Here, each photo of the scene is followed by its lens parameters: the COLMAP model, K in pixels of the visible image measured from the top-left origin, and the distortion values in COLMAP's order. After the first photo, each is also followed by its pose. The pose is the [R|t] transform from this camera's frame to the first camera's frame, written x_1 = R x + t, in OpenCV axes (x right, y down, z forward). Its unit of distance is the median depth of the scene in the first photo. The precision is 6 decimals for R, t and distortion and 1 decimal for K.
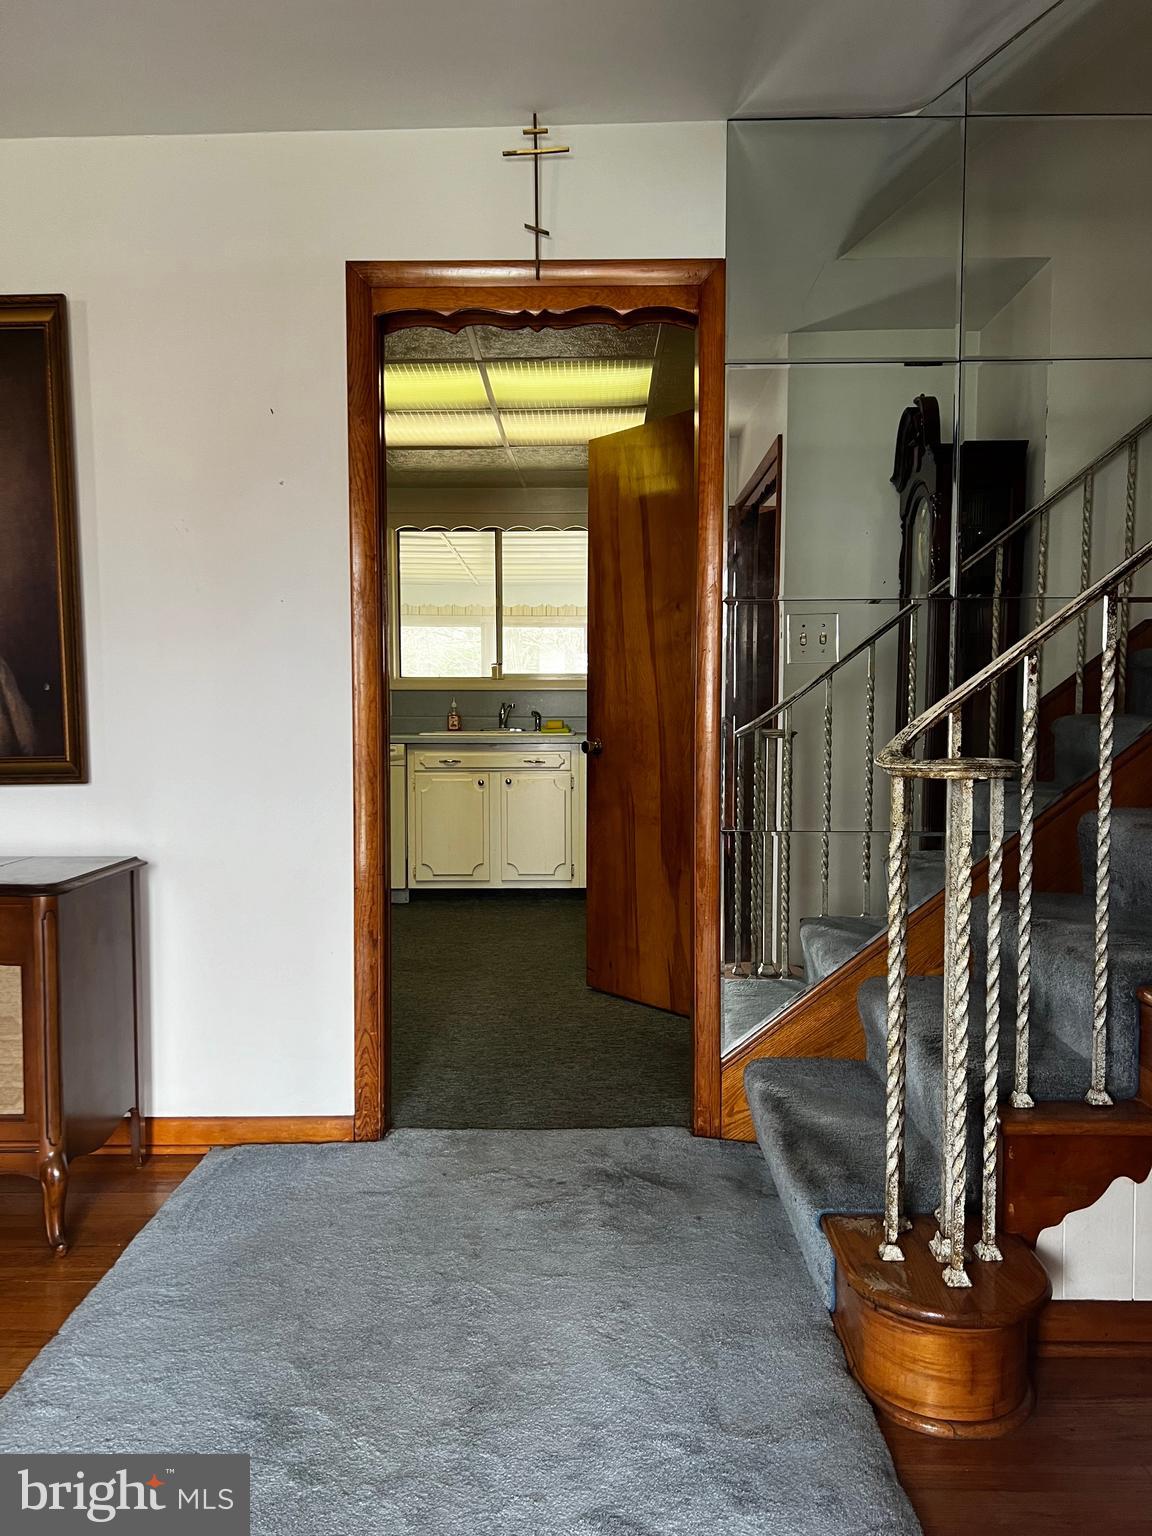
lens RADIAL K [[1184.8, 0, 579.2], [0, 1184.8, 773.2], [0, 0, 1]] dist [0.001912, 0.000790]
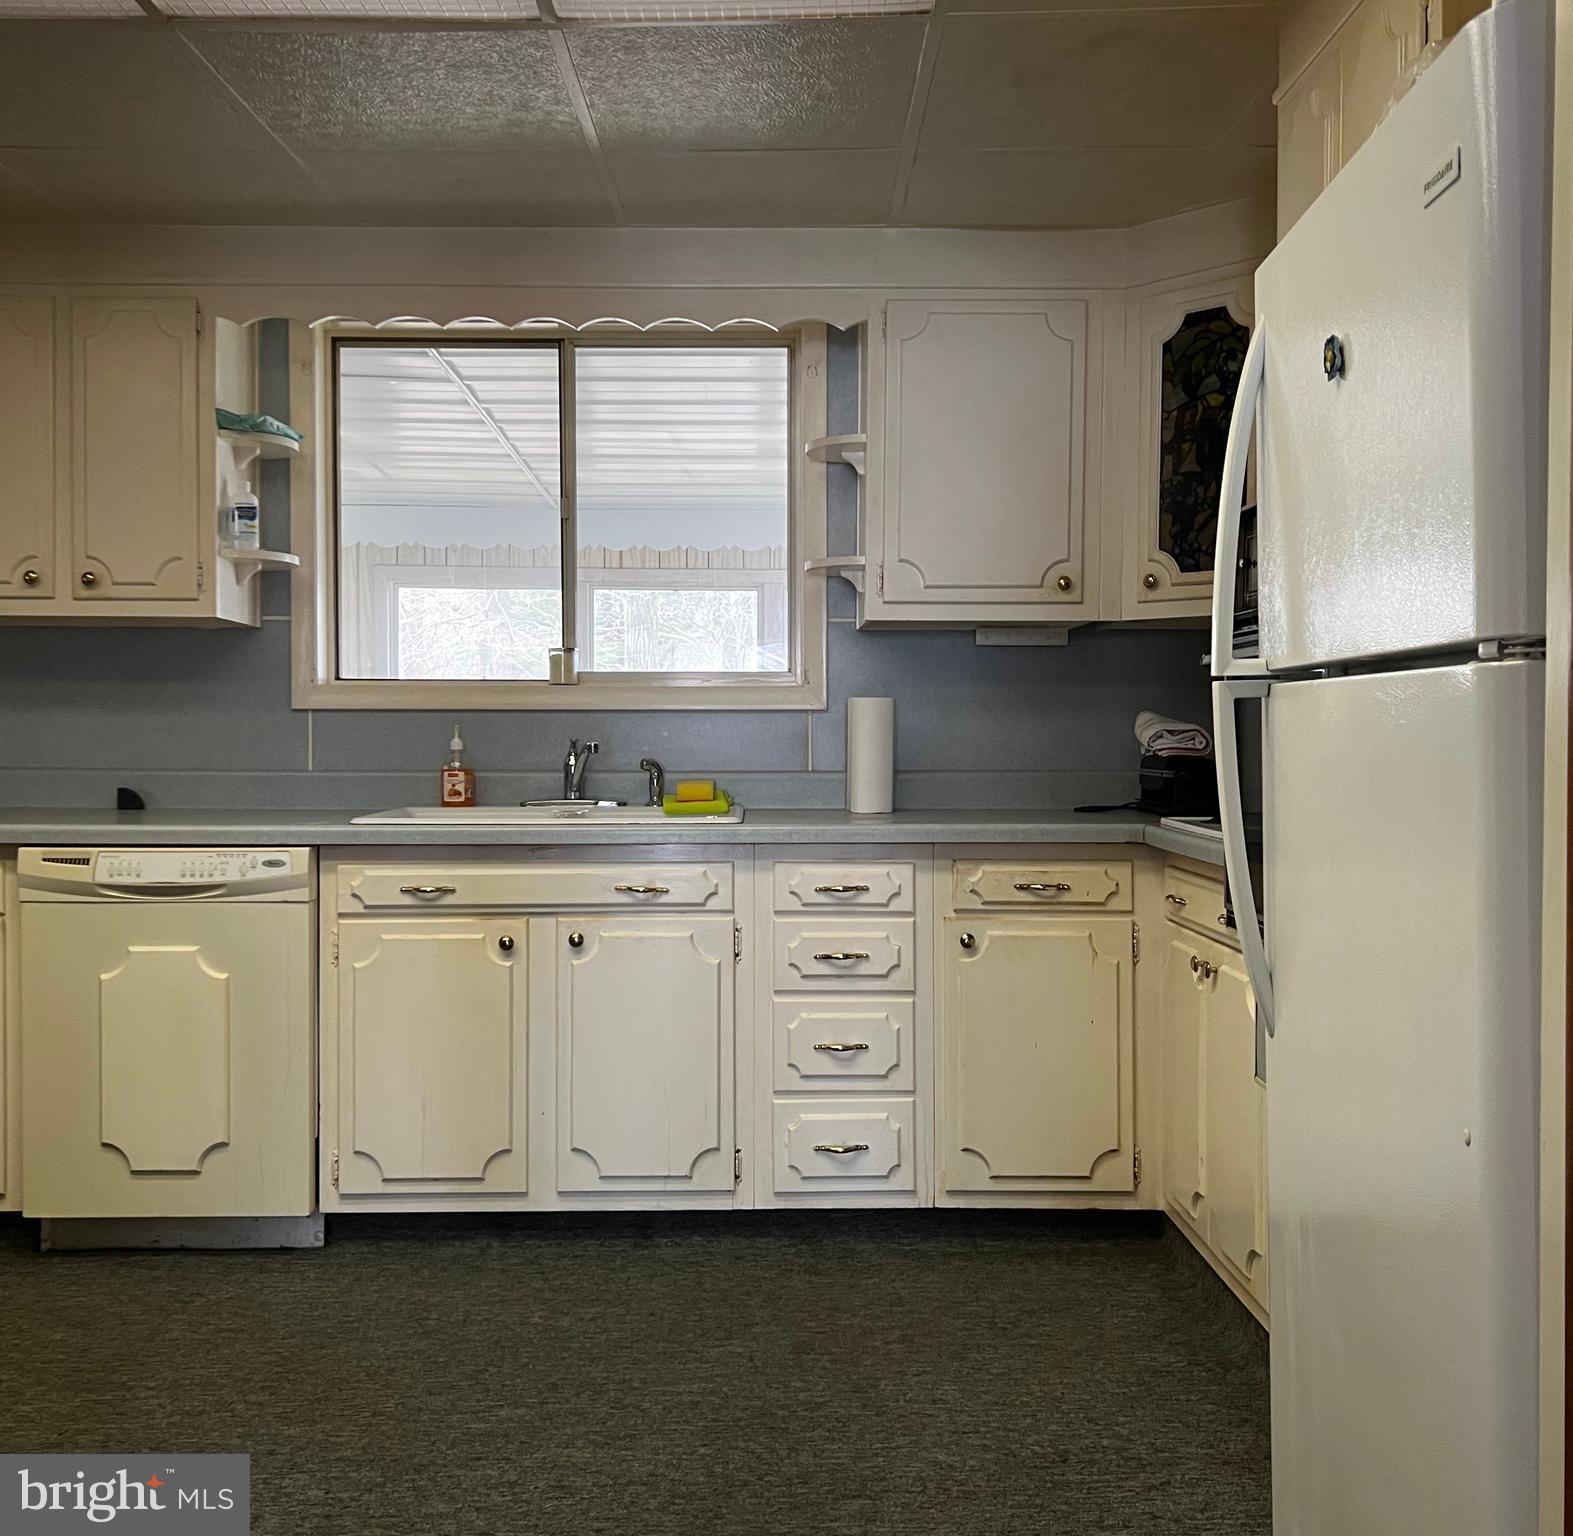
lens RADIAL K [[1610.1, 0, 783.6], [0, 1610.1, 773.2], [0, 0, 1]] dist [0.020461, 0.000000]
pose [[0.999553, 0.000248, 0.029893, -0.006075], [0.000618, 0.999581, -0.028944, -0.030698], [-0.029887, 0.028950, 0.999134, 0.422161]]
